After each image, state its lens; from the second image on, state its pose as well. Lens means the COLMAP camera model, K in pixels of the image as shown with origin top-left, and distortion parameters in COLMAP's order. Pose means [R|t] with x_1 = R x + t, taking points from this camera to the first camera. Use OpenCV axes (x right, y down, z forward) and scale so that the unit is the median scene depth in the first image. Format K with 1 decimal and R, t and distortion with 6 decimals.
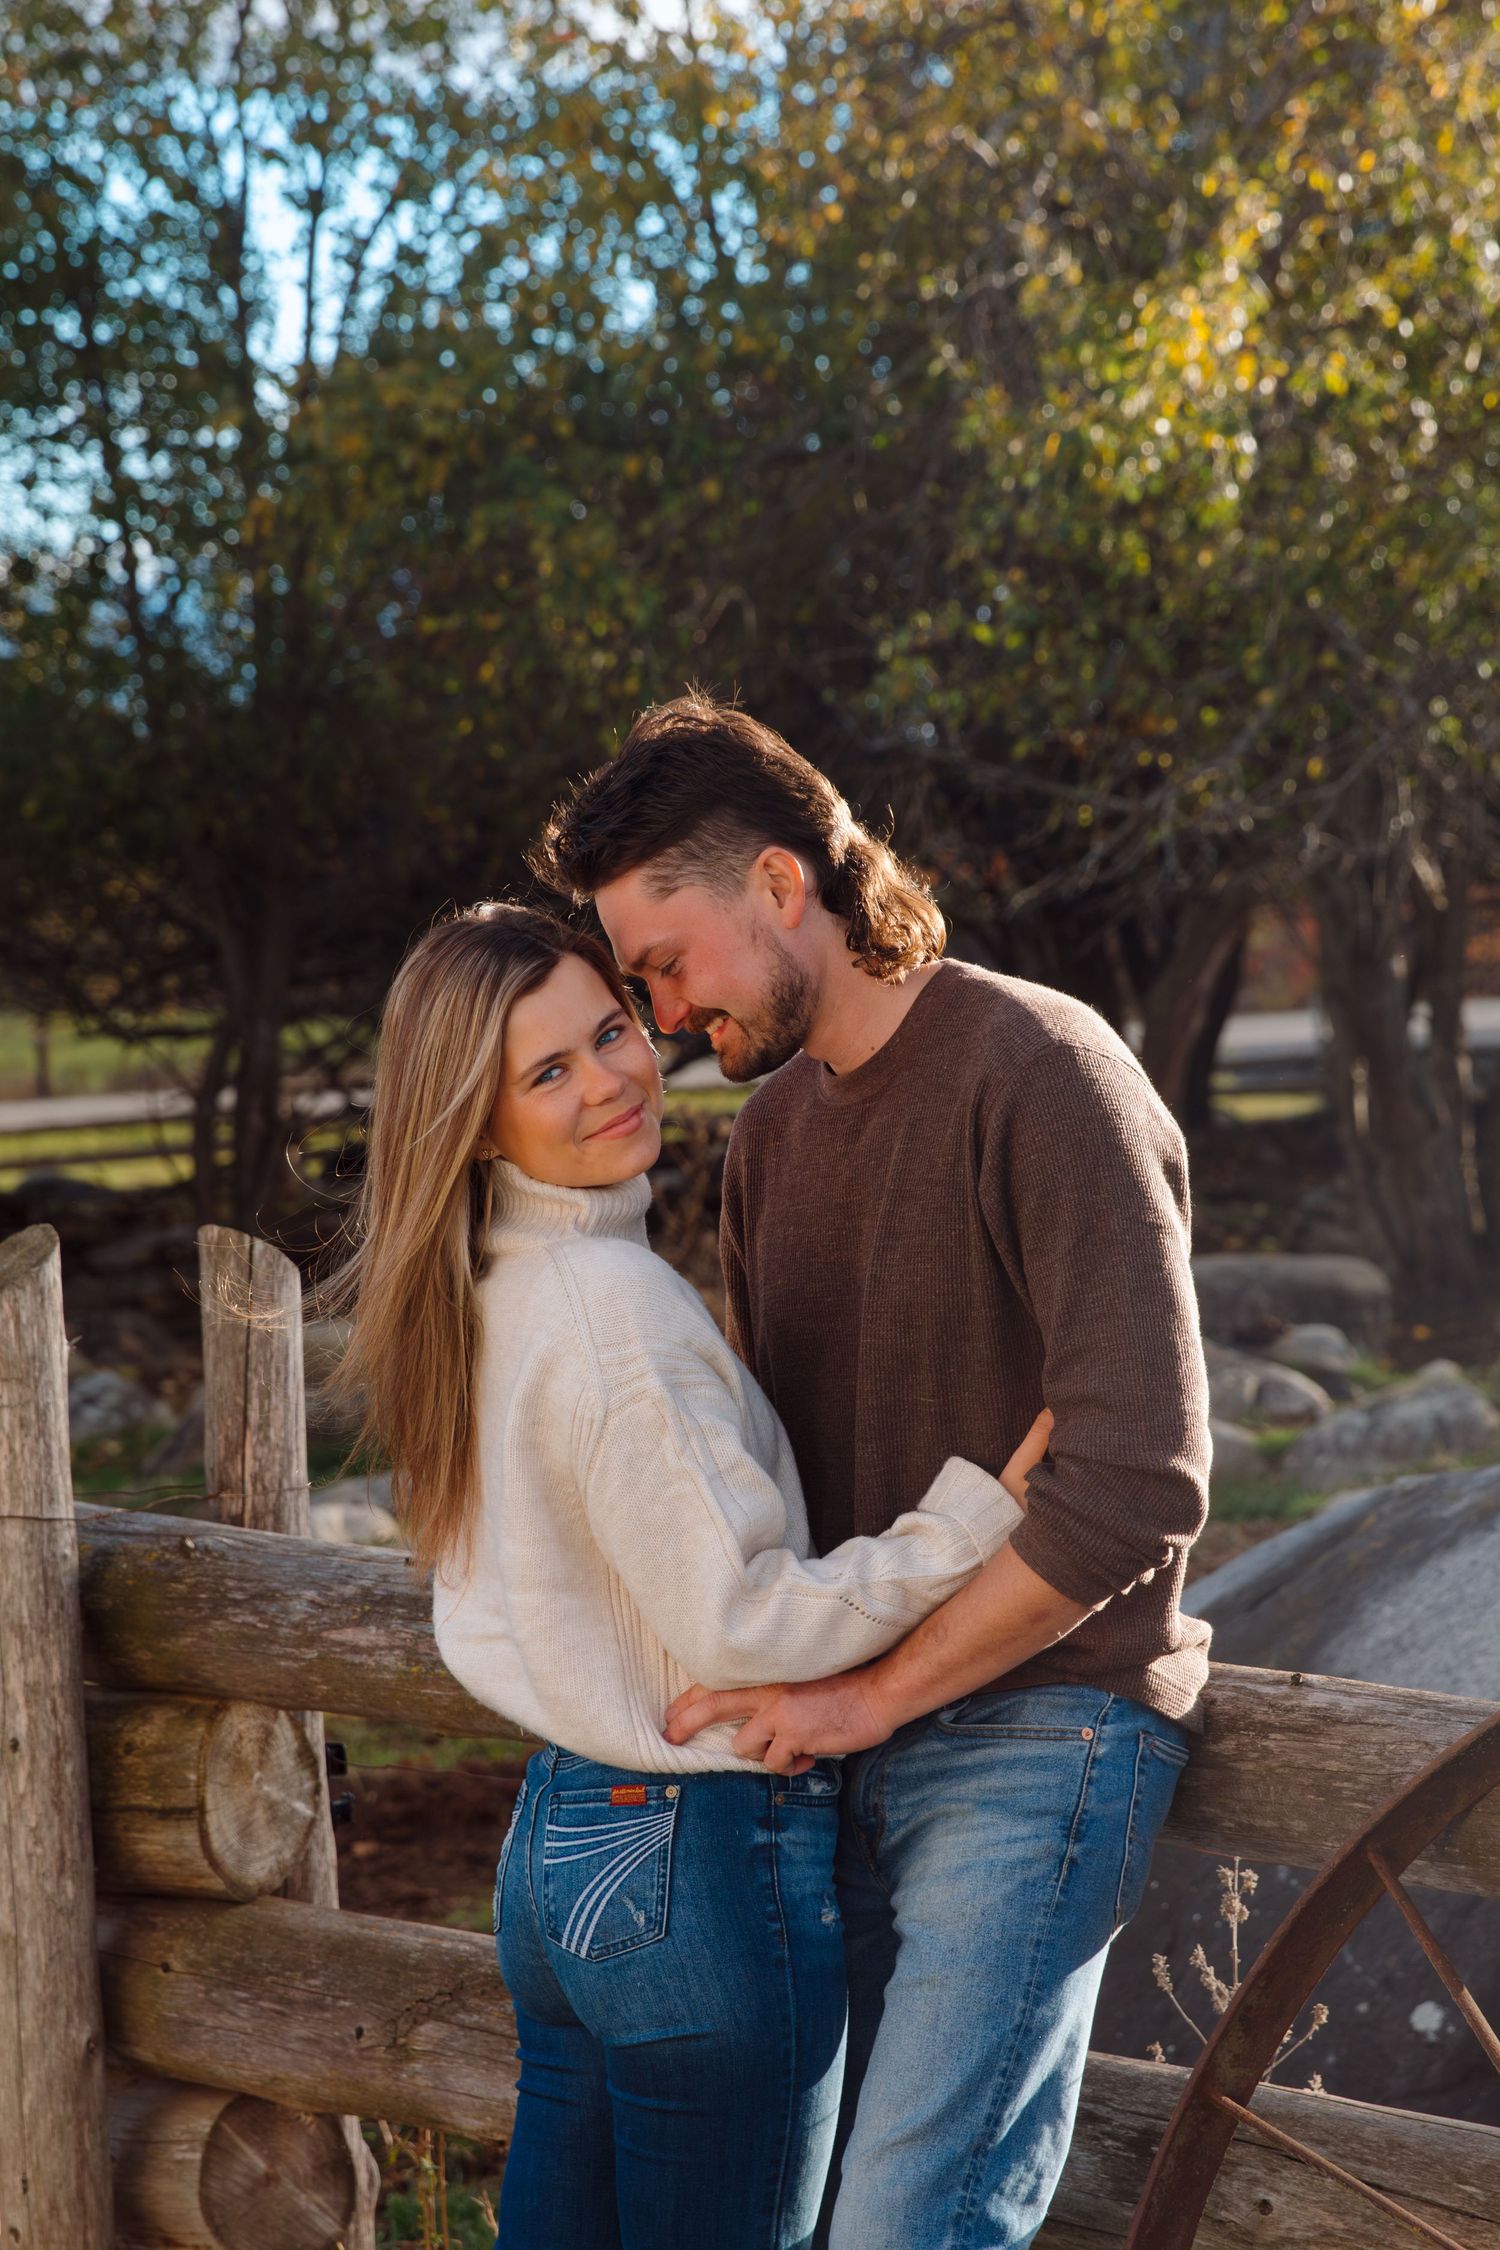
lens RADIAL K [[6945.2, 0, 750.0], [0, 6945.2, 1125.0], [0, 0, 1]] dist [0.054728, -0.796209]
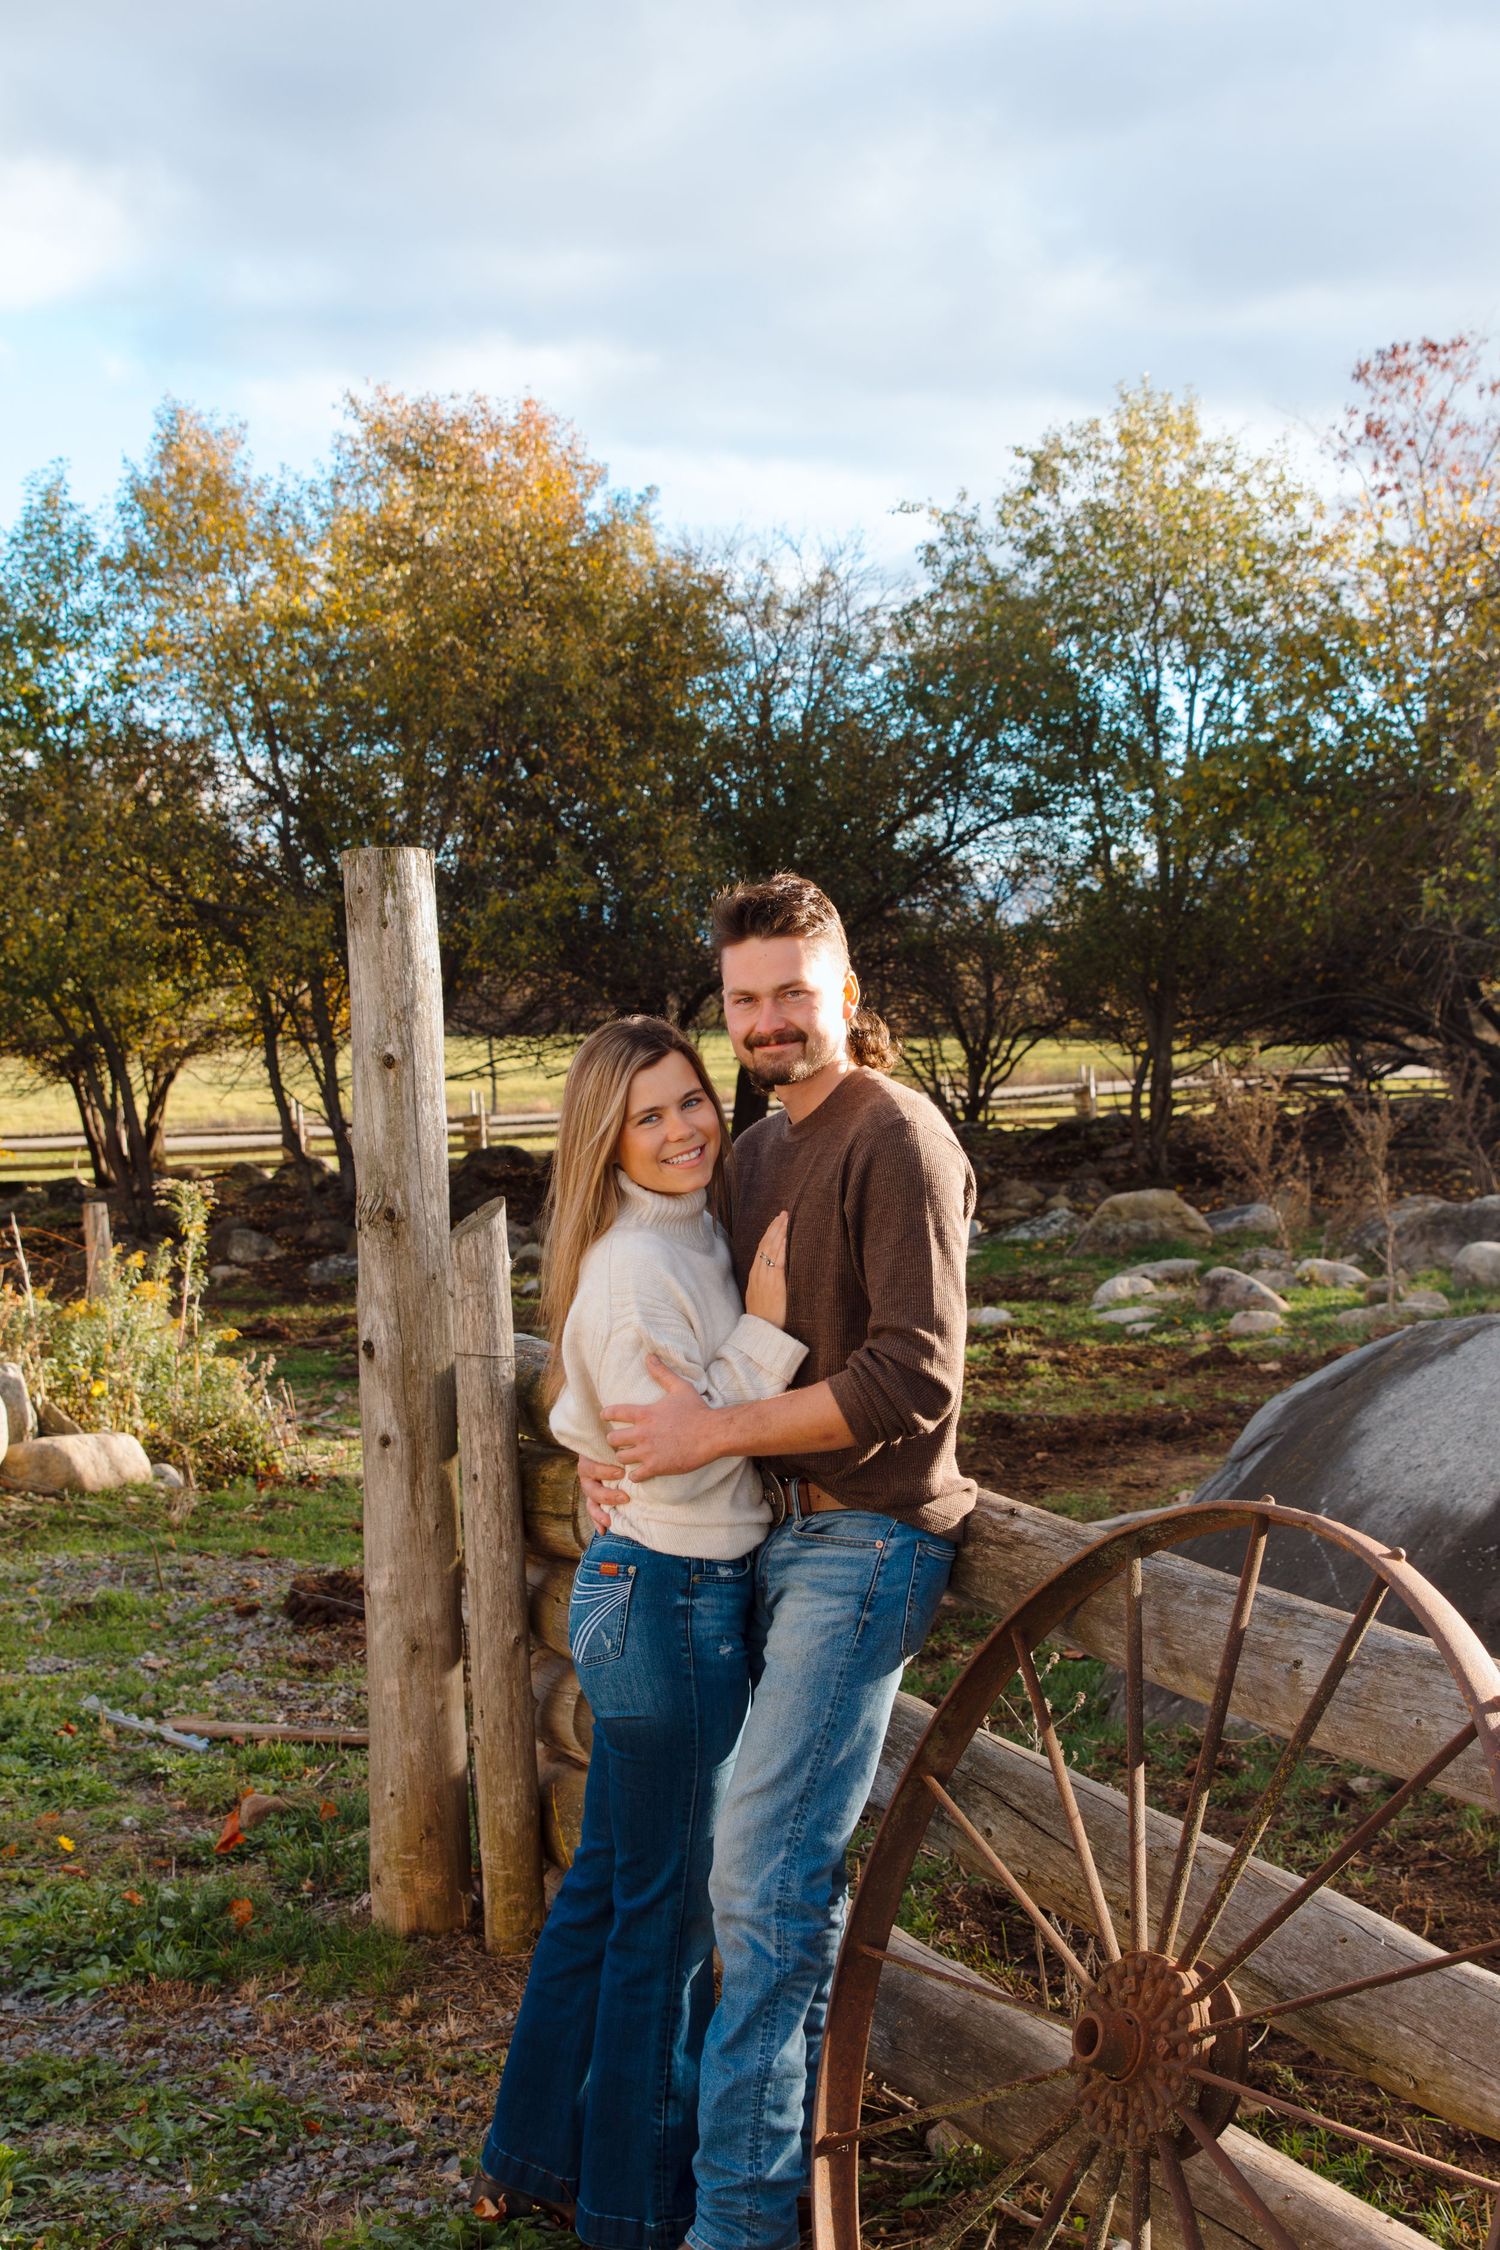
lens RADIAL K [[2893.9, 0, 754.8], [0, 2893.9, 1123.5], [0, 0, 1]] dist [0.033406, 0.060049]
pose [[0.969830, 0.014435, -0.243355, 0.152240], [-0.011286, 0.999834, 0.014330, -0.017097], [0.243521, -0.011151, 0.969831, 0.267347]]
